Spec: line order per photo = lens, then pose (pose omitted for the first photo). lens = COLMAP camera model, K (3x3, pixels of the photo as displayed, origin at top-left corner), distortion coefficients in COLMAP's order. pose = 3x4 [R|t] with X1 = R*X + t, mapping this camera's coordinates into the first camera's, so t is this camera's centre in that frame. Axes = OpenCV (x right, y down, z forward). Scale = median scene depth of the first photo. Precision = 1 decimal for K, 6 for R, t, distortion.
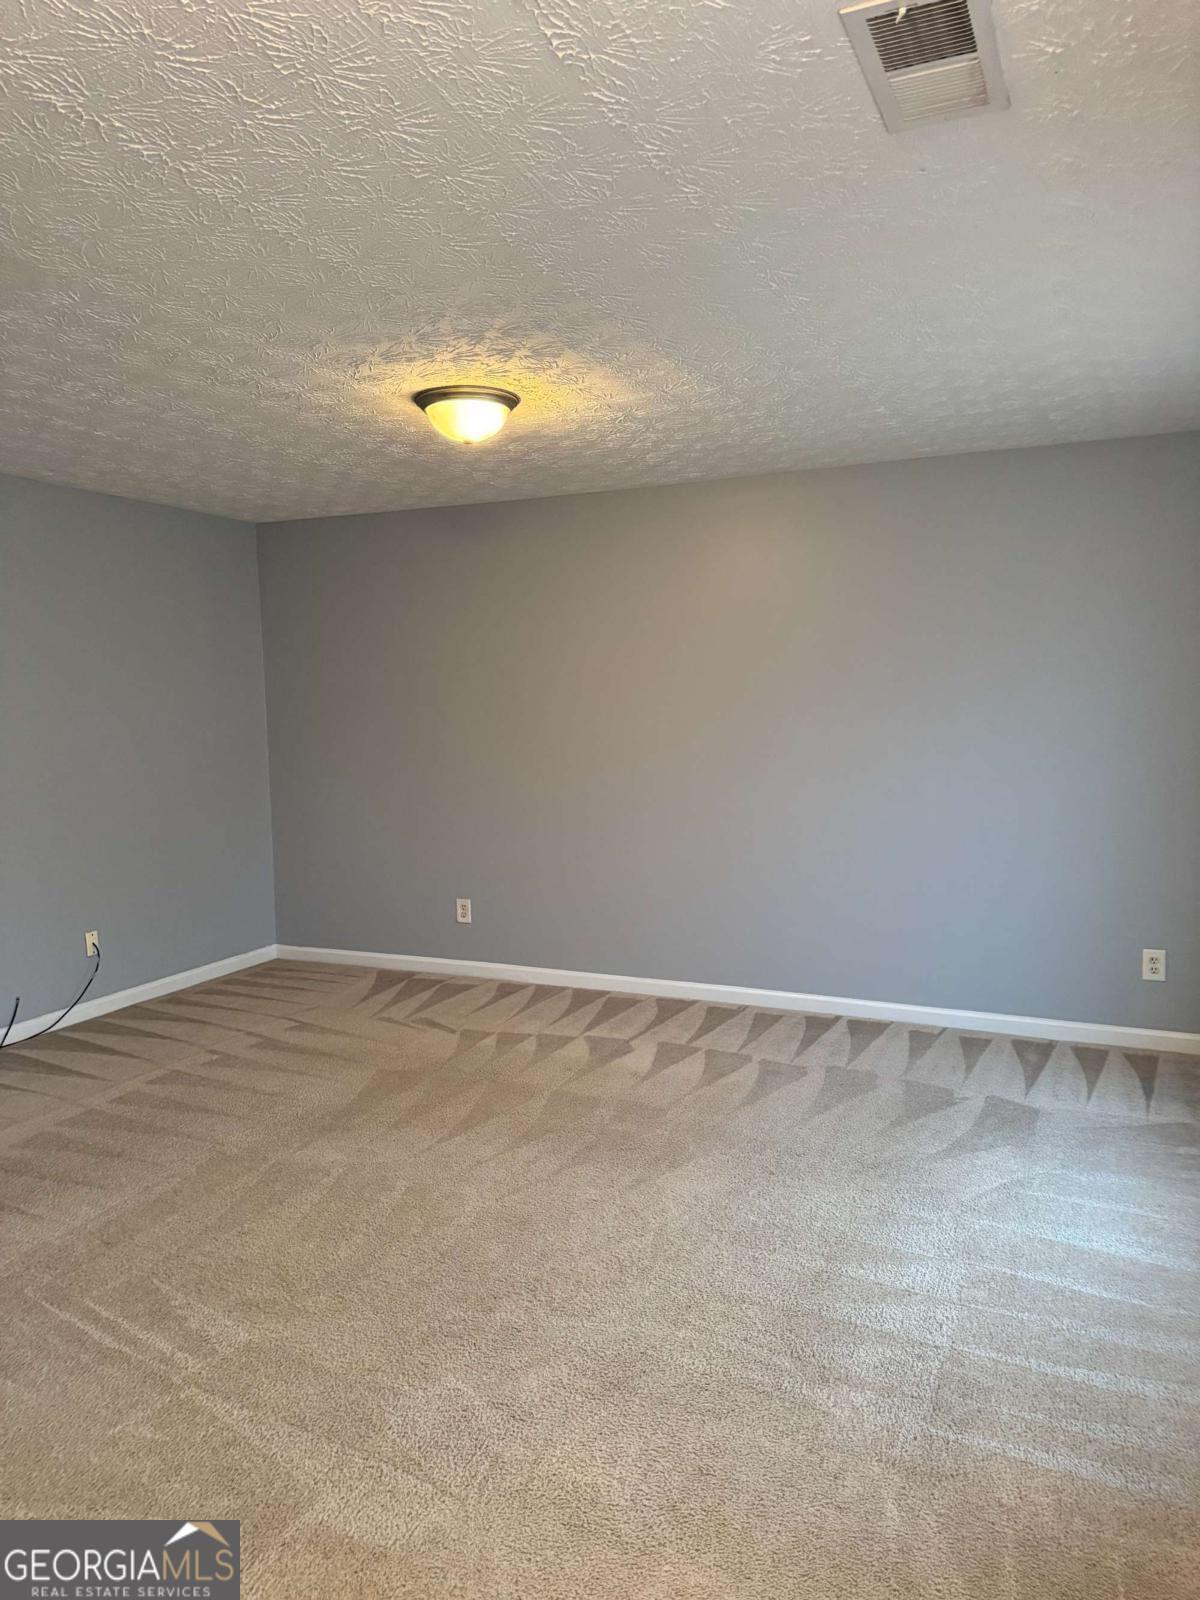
lens RADIAL K [[1138.7, 0, 599.3], [0, 1138.7, 792.9], [0, 0, 1]] dist [0.023696, -0.018726]
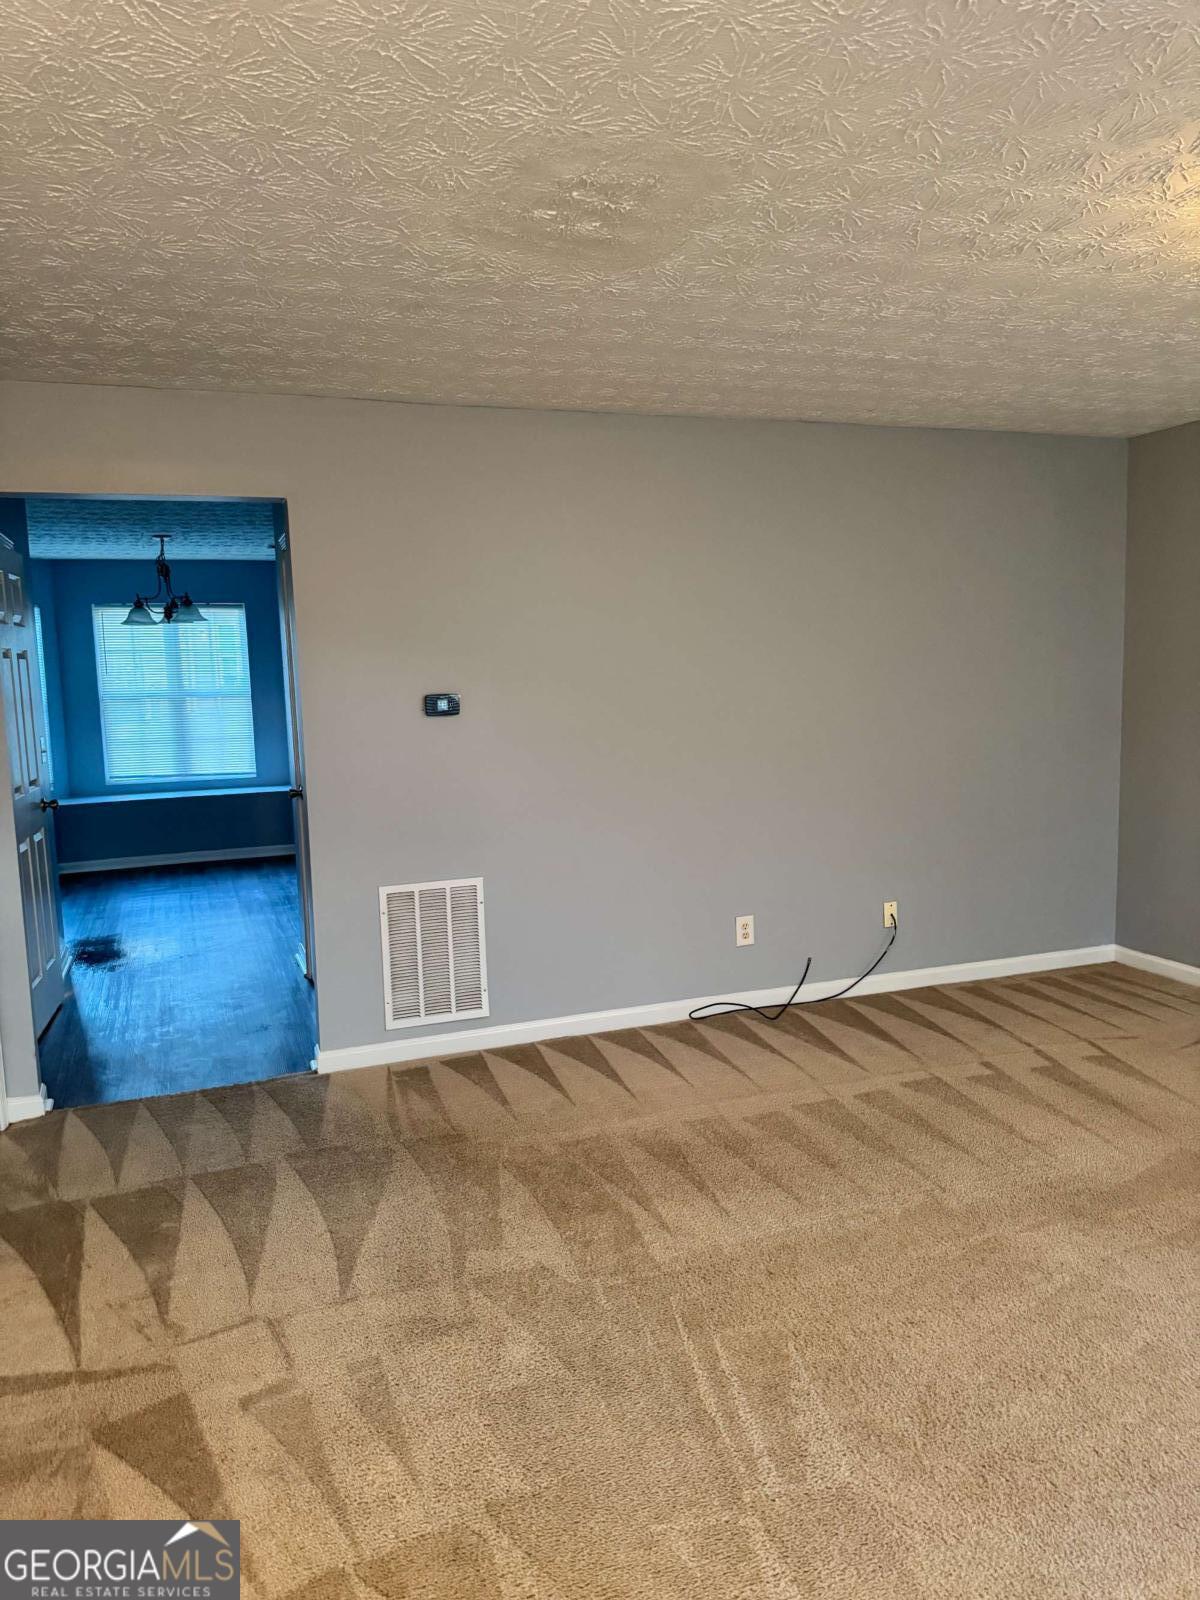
lens RADIAL K [[1138.7, 0, 604.6], [0, 1138.7, 802.4], [0, 0, 1]] dist [0.023696, -0.018726]
pose [[0.702415, 0.095677, -0.705308, 0.058228], [-0.054623, 0.995248, 0.080610, -0.029742], [0.709669, -0.018096, 0.704303, 0.210490]]
